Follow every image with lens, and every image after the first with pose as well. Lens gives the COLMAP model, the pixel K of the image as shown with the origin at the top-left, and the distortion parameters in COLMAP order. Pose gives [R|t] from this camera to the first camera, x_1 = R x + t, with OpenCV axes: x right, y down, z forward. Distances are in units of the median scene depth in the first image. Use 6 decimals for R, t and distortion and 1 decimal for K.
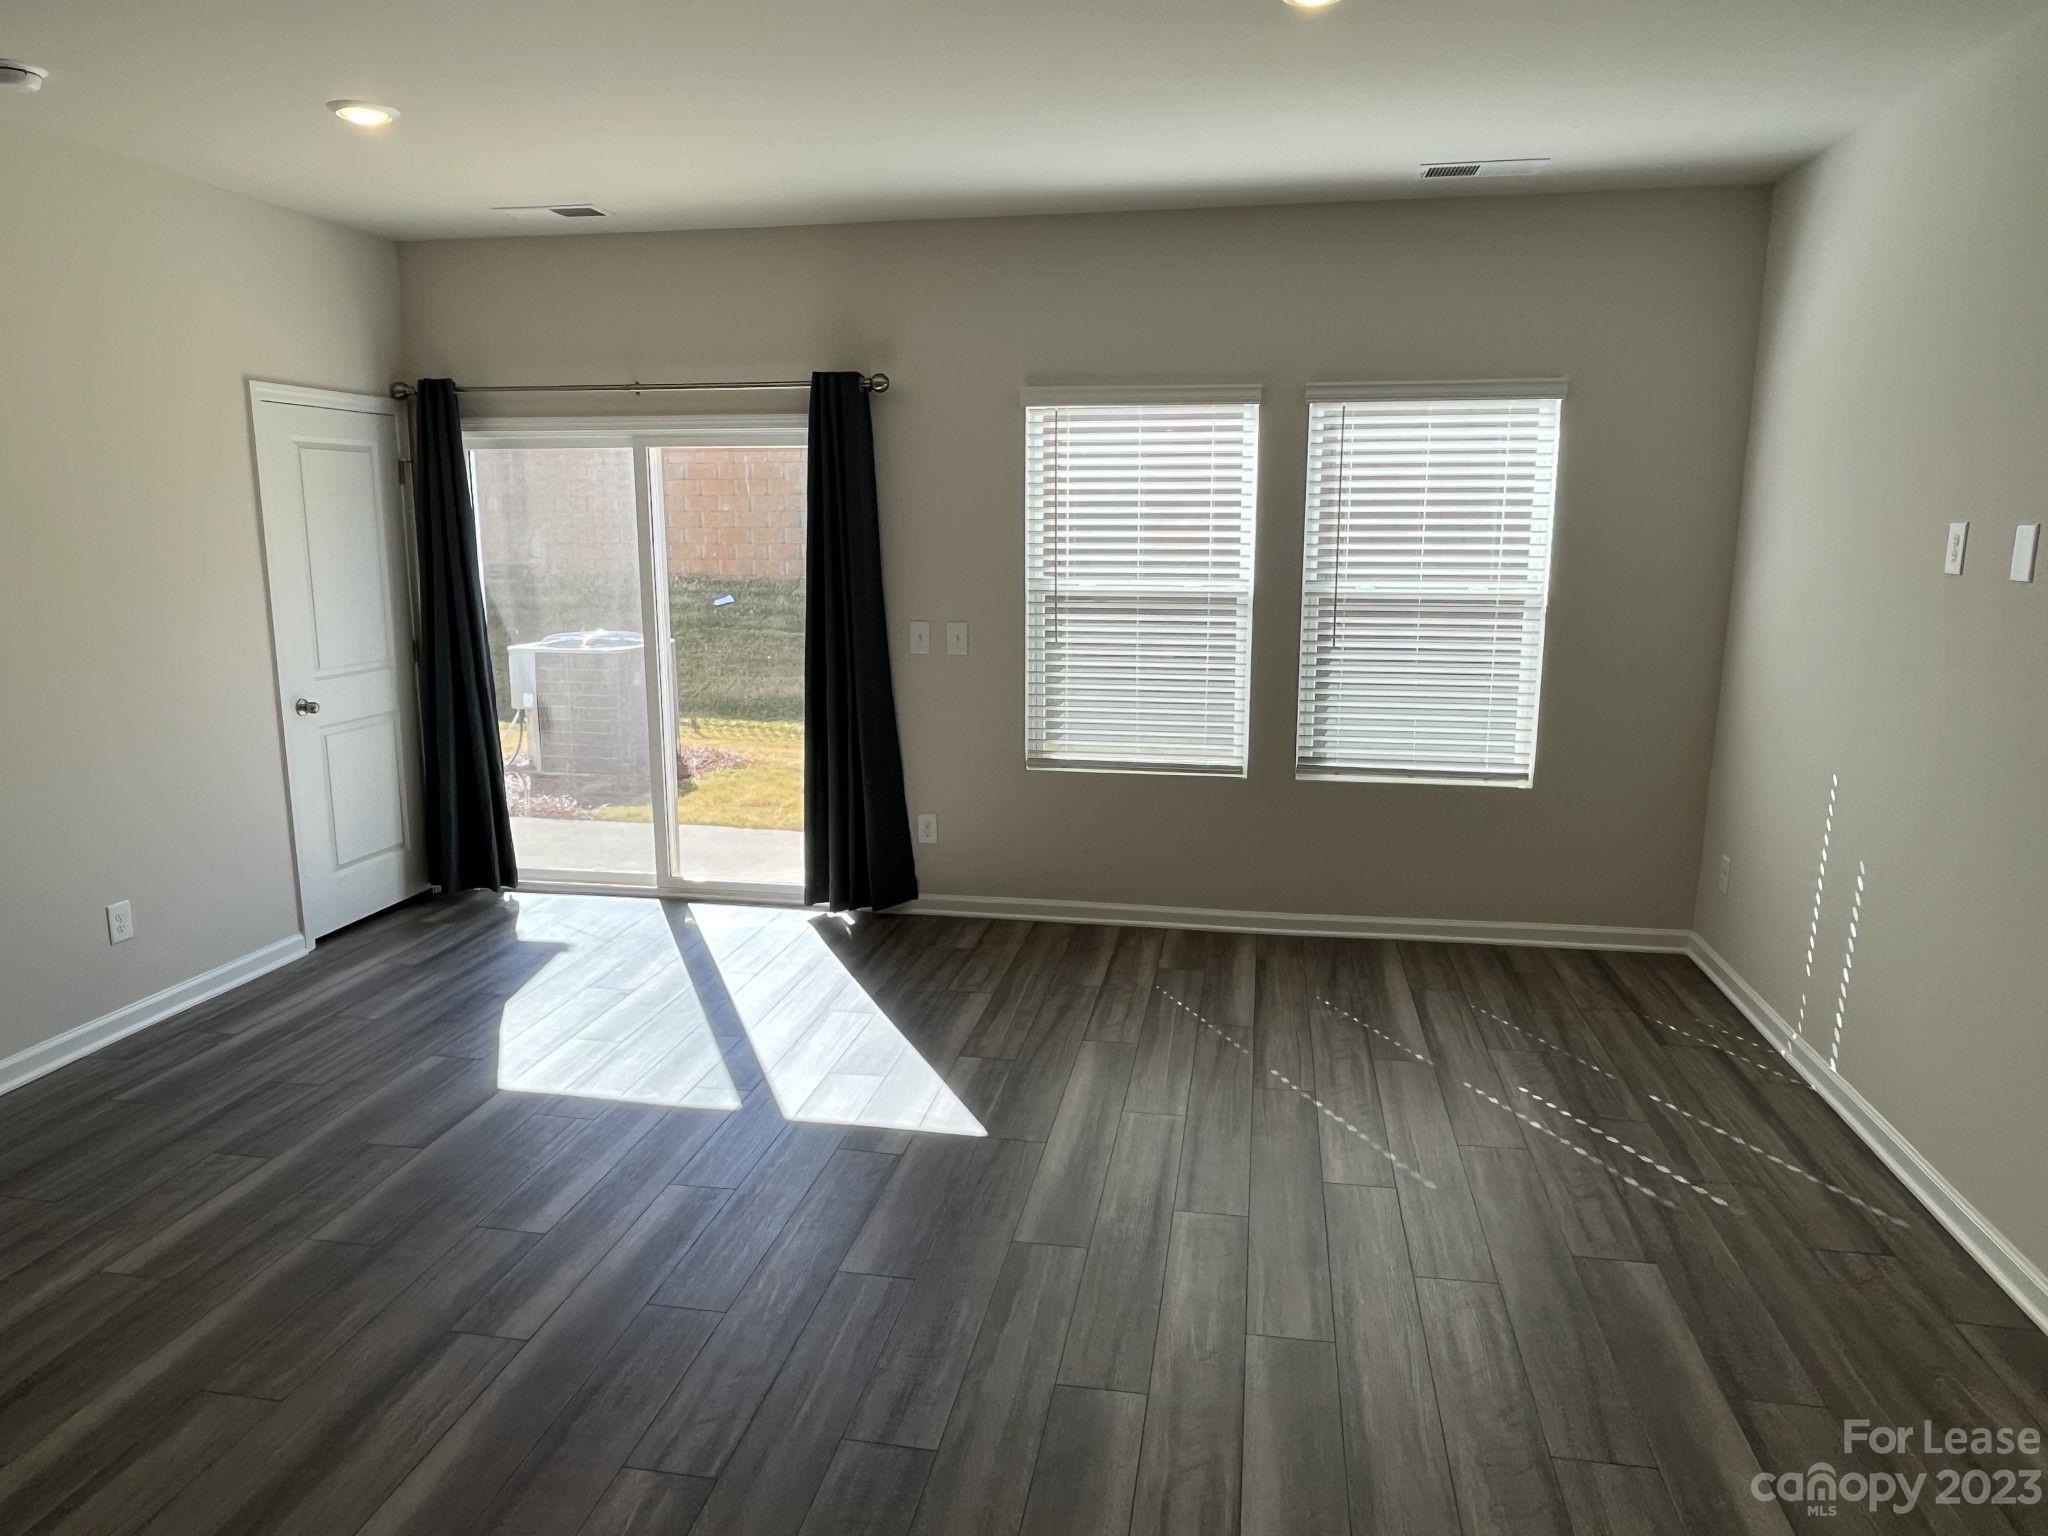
lens RADIAL K [[1332.1, 0, 1025.1], [0, 1332.1, 776.1], [0, 0, 1]] dist [-0.005370, 0.001774]
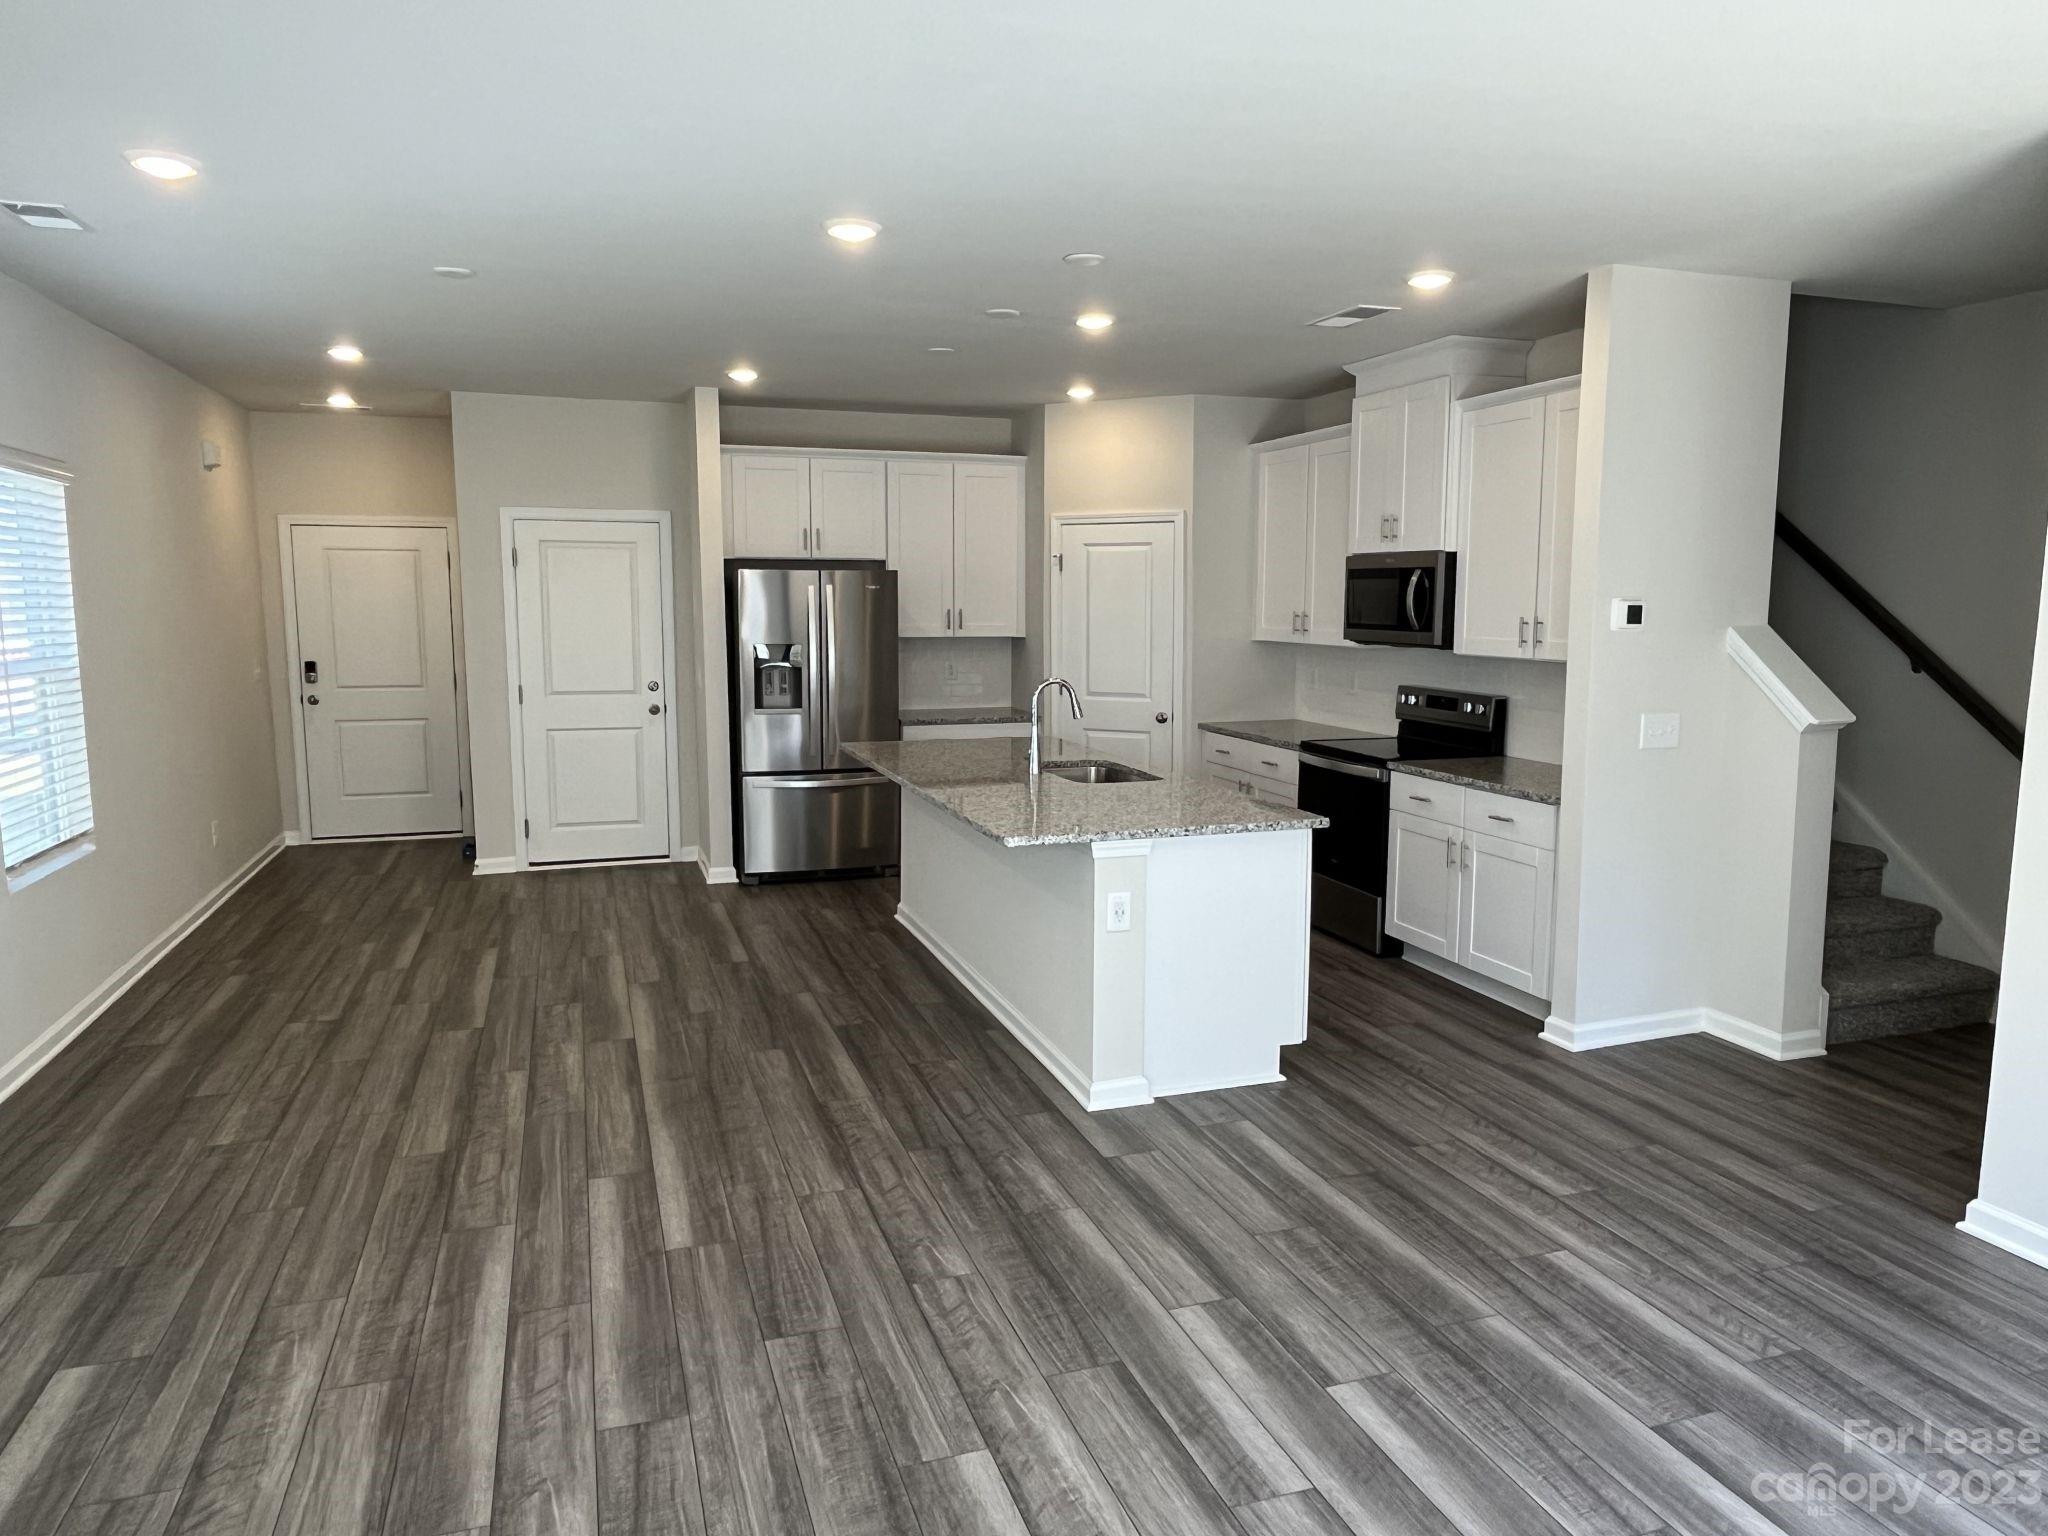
lens RADIAL K [[1332.1, 0, 1034.7], [0, 1332.1, 762.3], [0, 0, 1]] dist [-0.005370, 0.001774]
pose [[-0.873179, 0.058634, -0.483859, 0.130612], [-0.095013, 0.953215, 0.286972, -0.177604], [0.478048, 0.296551, -0.826757, 0.921053]]
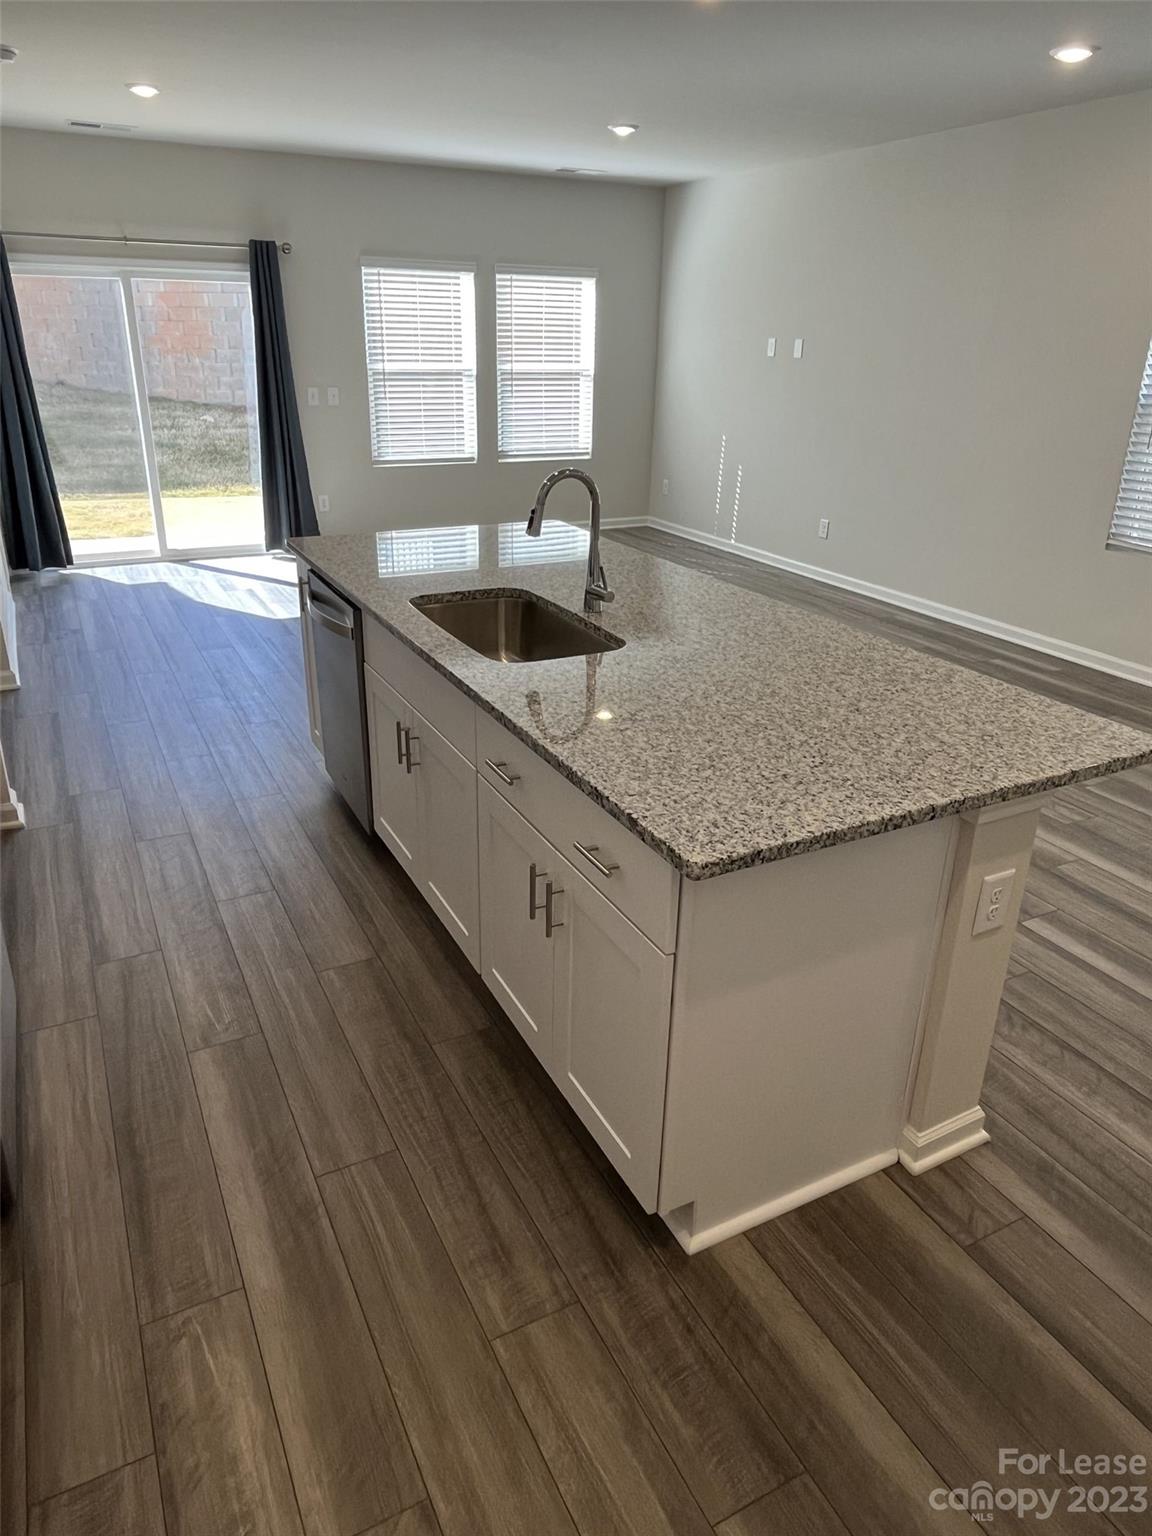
lens RADIAL K [[999.1, 0, 570.7], [0, 999.1, 756.8], [0, 0, 1]] dist [-0.005370, 0.001774]
pose [[0.794459, -0.223704, 0.564616, -0.734869], [0.097835, 0.964688, 0.244553, 0.080741], [-0.599386, -0.139048, 0.788291, -0.409806]]
